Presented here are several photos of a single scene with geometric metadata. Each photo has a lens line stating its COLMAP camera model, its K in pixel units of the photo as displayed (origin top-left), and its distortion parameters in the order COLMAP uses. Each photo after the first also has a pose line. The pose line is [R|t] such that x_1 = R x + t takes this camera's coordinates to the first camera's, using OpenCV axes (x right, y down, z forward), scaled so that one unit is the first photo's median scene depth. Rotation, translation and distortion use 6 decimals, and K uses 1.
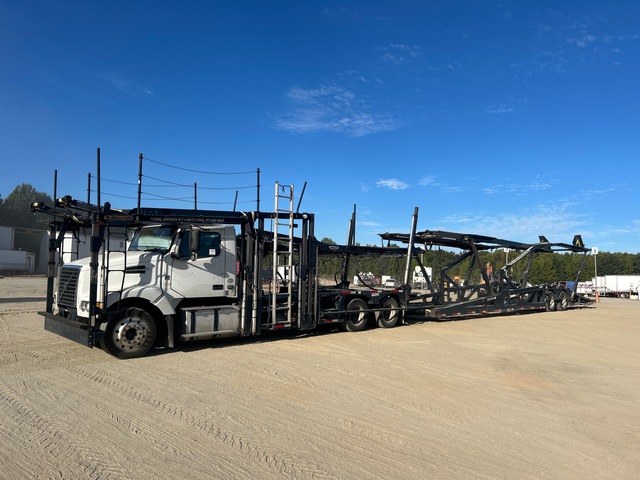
lens RADIAL K [[503.1, 0, 323.5], [0, 503.1, 242.1], [0, 0, 1]] dist [0.030134, -0.049658]
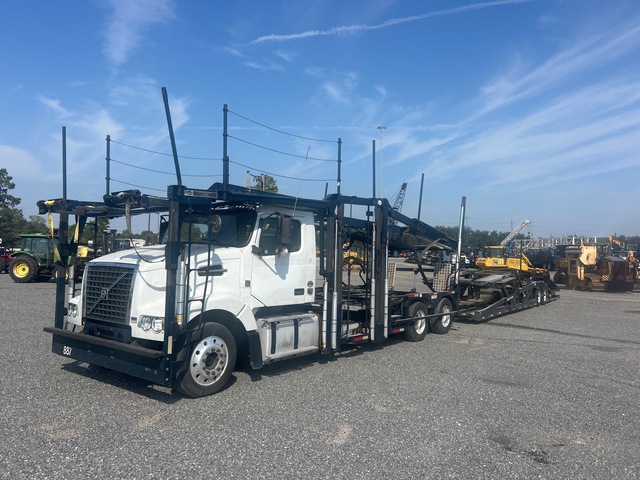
lens RADIAL K [[503.1, 0, 319.1], [0, 503.1, 240.8], [0, 0, 1]] dist [0.030134, -0.049658]
pose [[0.984463, 0.013547, 0.175071, -0.315032], [-0.015655, 0.999821, 0.010667, 0.004138], [-0.174895, -0.013242, 0.984498, 0.248244]]
